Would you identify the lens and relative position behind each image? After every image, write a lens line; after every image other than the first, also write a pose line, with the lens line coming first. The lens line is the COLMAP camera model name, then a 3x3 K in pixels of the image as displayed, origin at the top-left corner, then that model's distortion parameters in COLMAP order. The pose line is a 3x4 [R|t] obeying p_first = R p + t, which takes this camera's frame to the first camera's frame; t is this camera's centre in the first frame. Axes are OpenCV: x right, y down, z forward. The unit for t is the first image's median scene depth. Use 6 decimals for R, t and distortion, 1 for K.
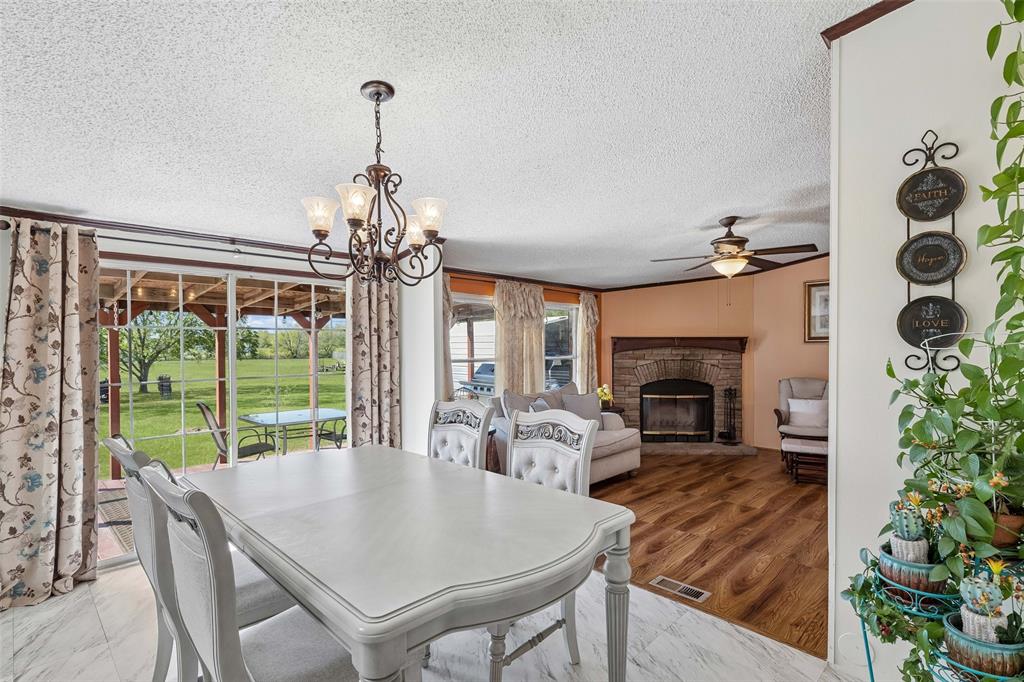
lens RADIAL K [[491.1, 0, 516.4], [0, 491.1, 352.2], [0, 0, 1]] dist [0.001231, 0.000515]
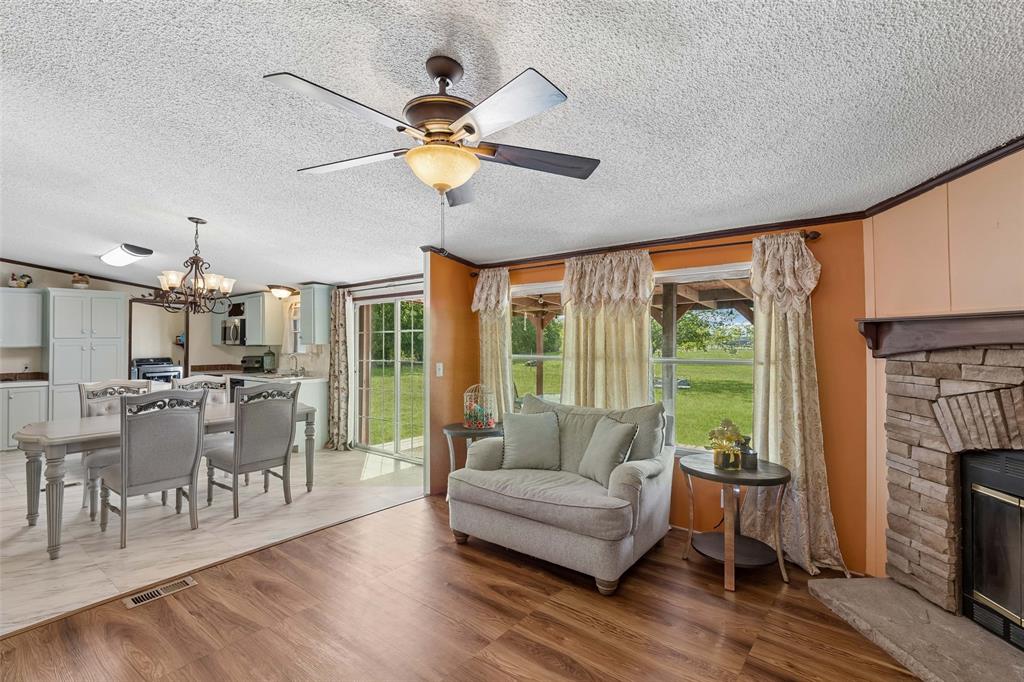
lens RADIAL K [[465.6, 0, 520.3], [0, 465.6, 336.1], [0, 0, 1]] dist [-0.000661, 0.001261]
pose [[0.122669, -0.010164, -0.992396, 0.775083], [-0.006281, 0.999920, -0.011017, -0.014927], [0.992428, 0.007585, 0.122596, 0.915192]]
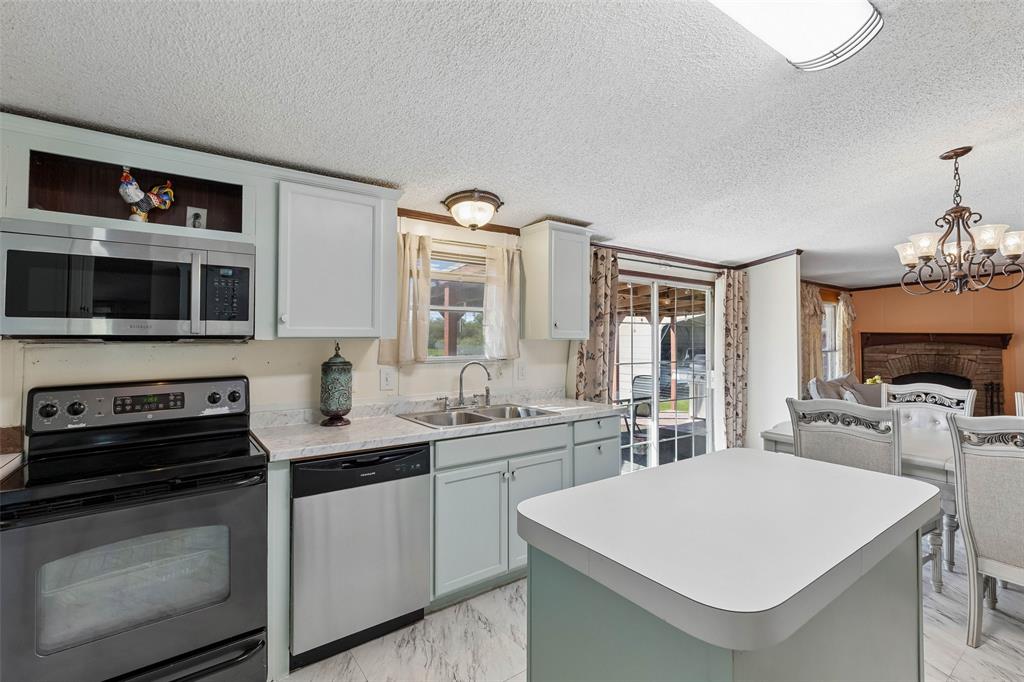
lens RADIAL K [[465.6, 0, 514.1], [0, 465.6, 332.6], [0, 0, 1]] dist [-0.000661, 0.001261]
pose [[0.985762, 0.008518, -0.167930, -0.549965], [-0.012711, 0.999633, -0.023907, 0.005027], [0.167665, 0.025701, 0.985509, -0.201310]]
